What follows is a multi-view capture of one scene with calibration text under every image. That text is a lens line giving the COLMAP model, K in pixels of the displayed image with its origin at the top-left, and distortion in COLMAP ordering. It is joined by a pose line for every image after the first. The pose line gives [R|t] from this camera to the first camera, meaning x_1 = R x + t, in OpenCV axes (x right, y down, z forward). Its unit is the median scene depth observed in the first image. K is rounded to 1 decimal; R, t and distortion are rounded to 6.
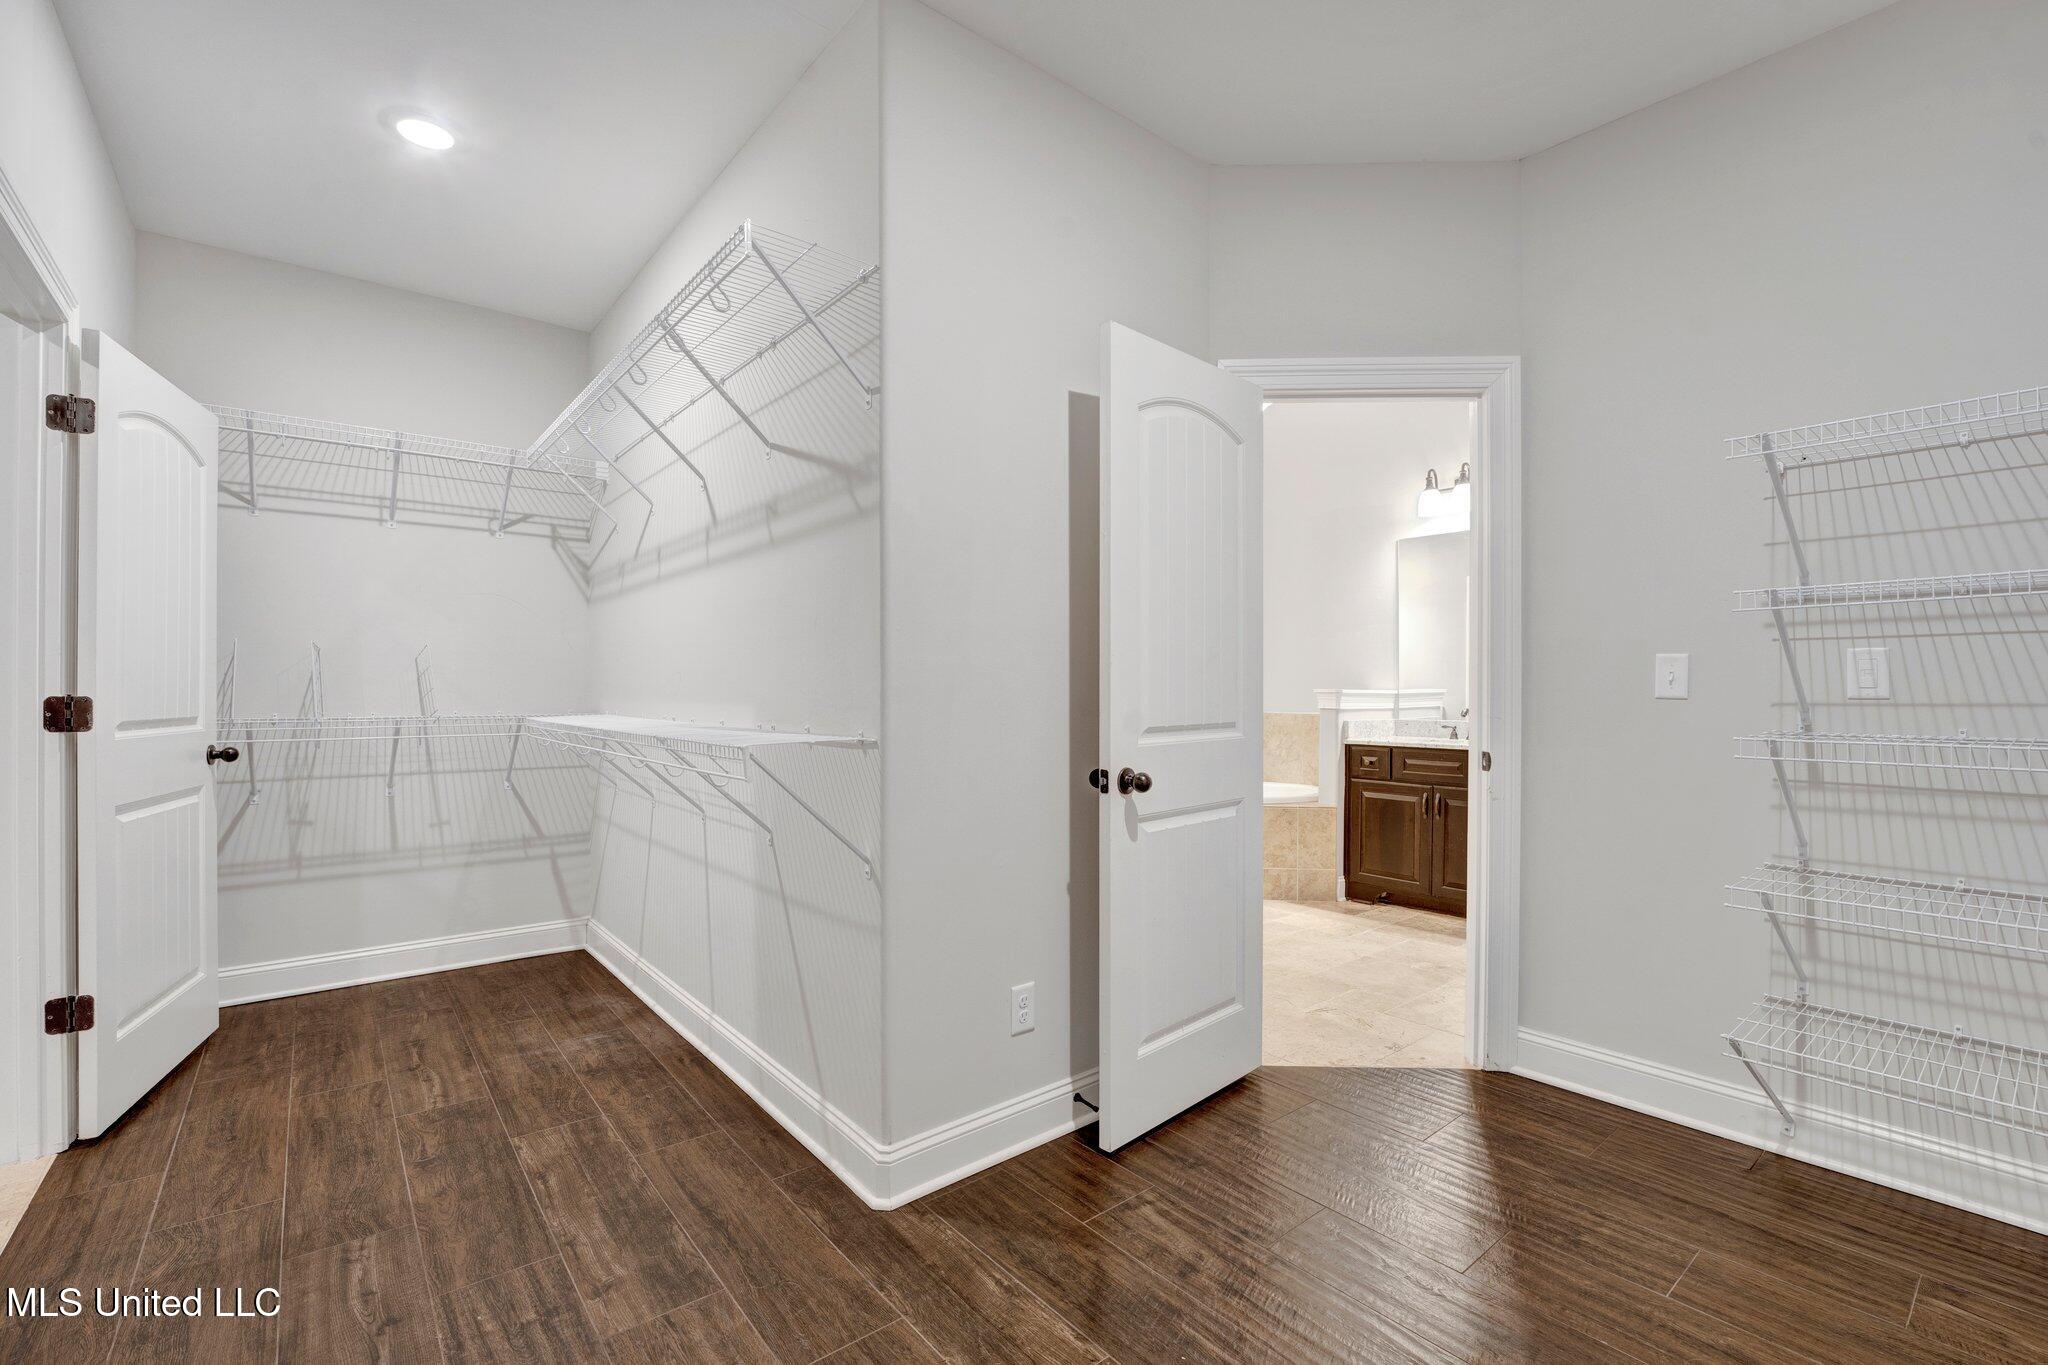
lens RADIAL K [[883.7, 0, 1024.0], [0, 883.7, 682.5], [0, 0, 1]] dist [-0.002004, -0.000108]
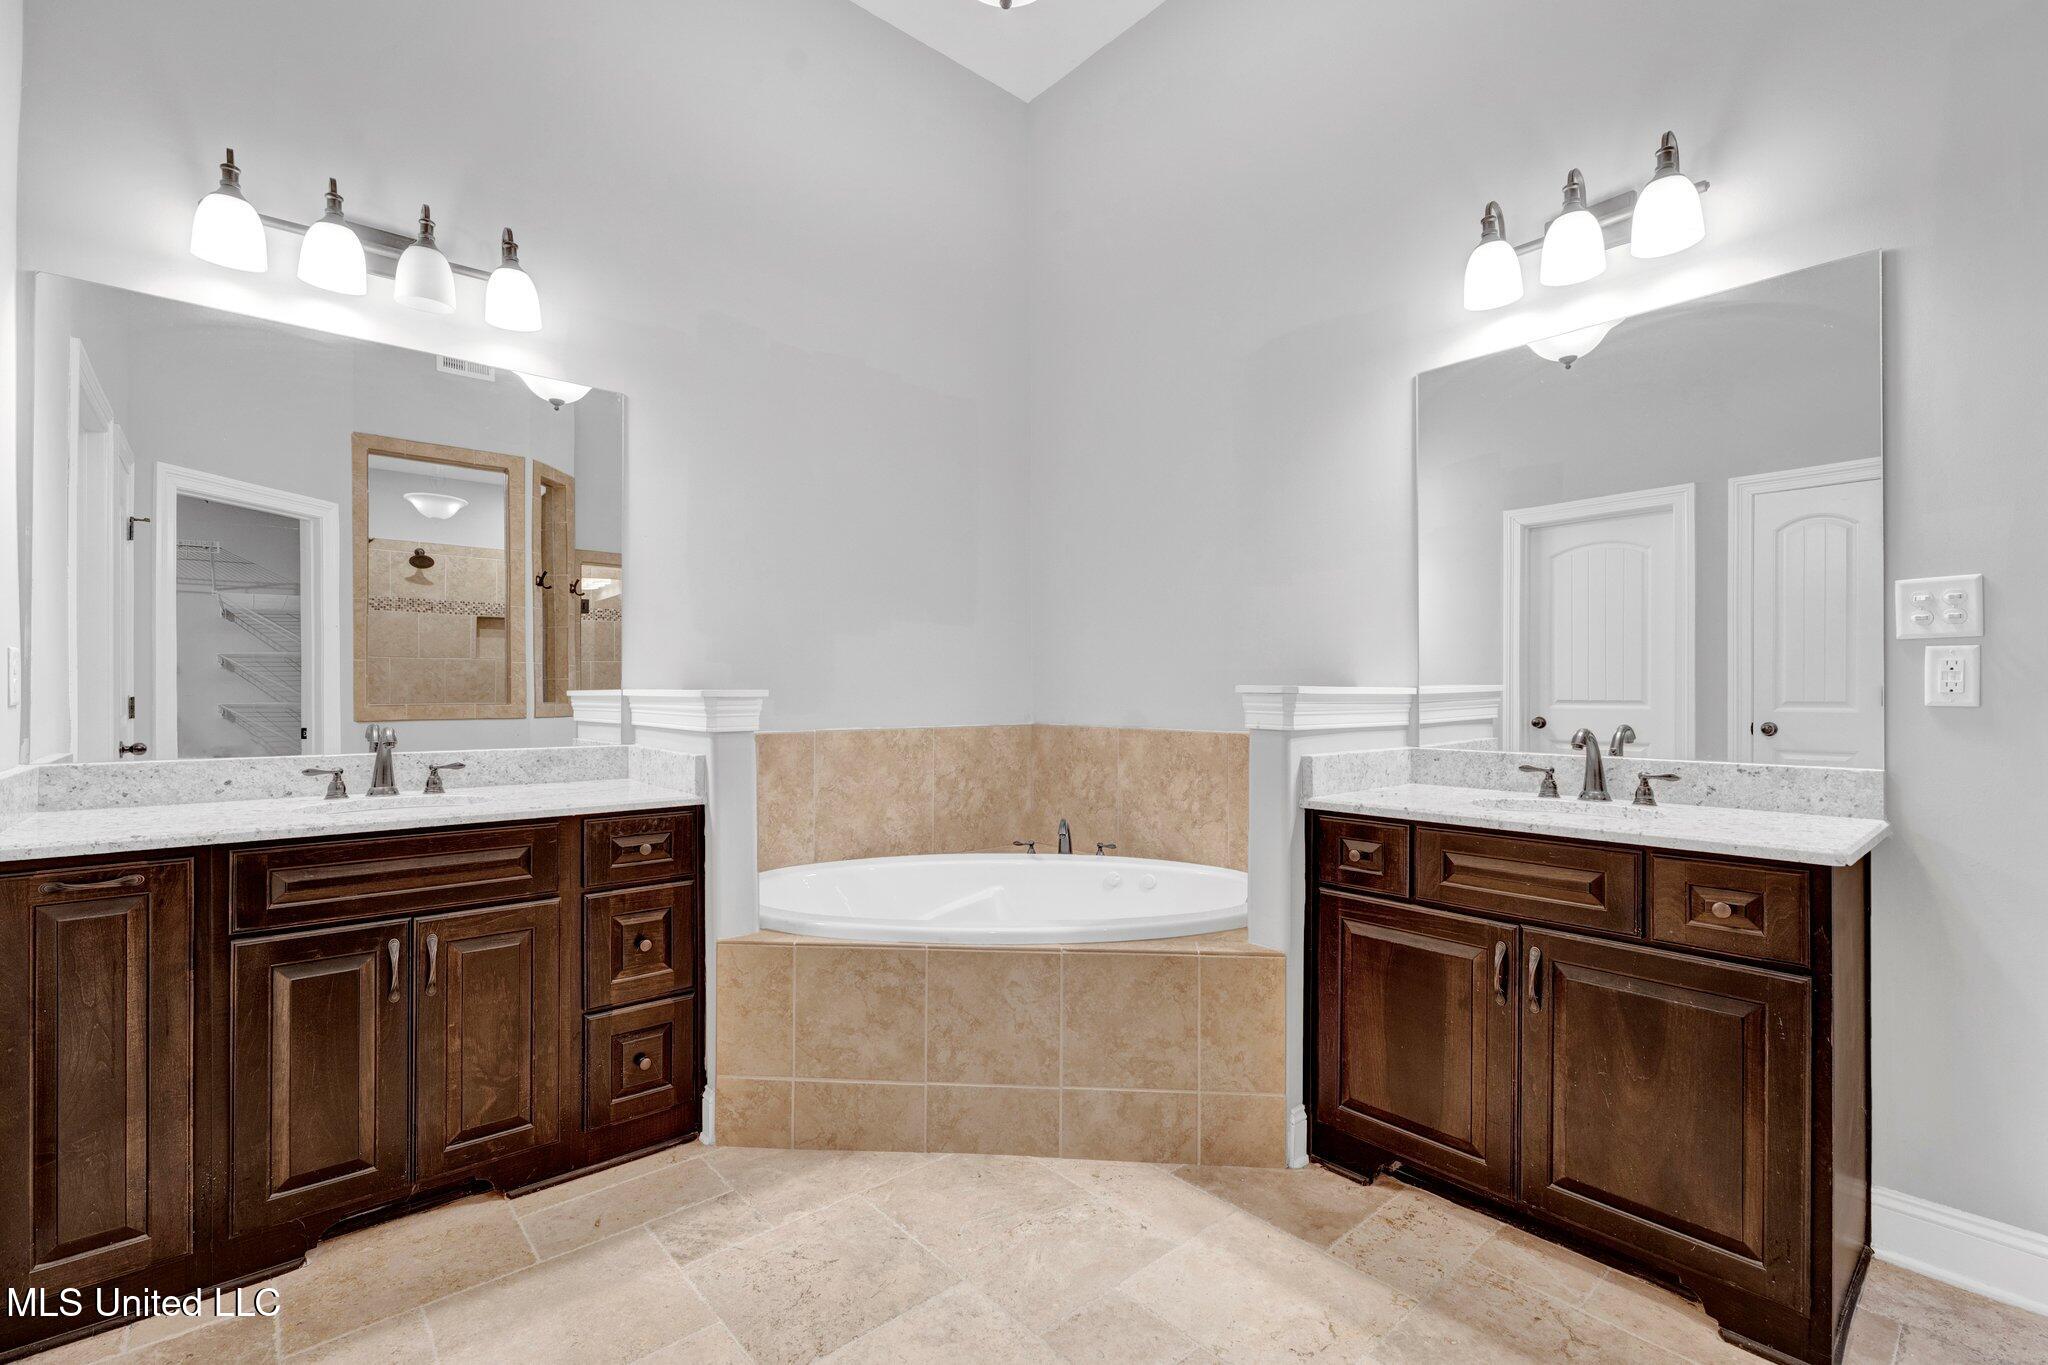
lens RADIAL K [[883.7, 0, 1024.0], [0, 883.7, 682.5], [0, 0, 1]] dist [-0.002004, -0.000108]
pose [[0.999700, -0.002922, 0.024317, 0.212664], [0.002911, 0.999996, 0.000484, 0.005690], [-0.024318, -0.000413, 0.999704, 0.563007]]
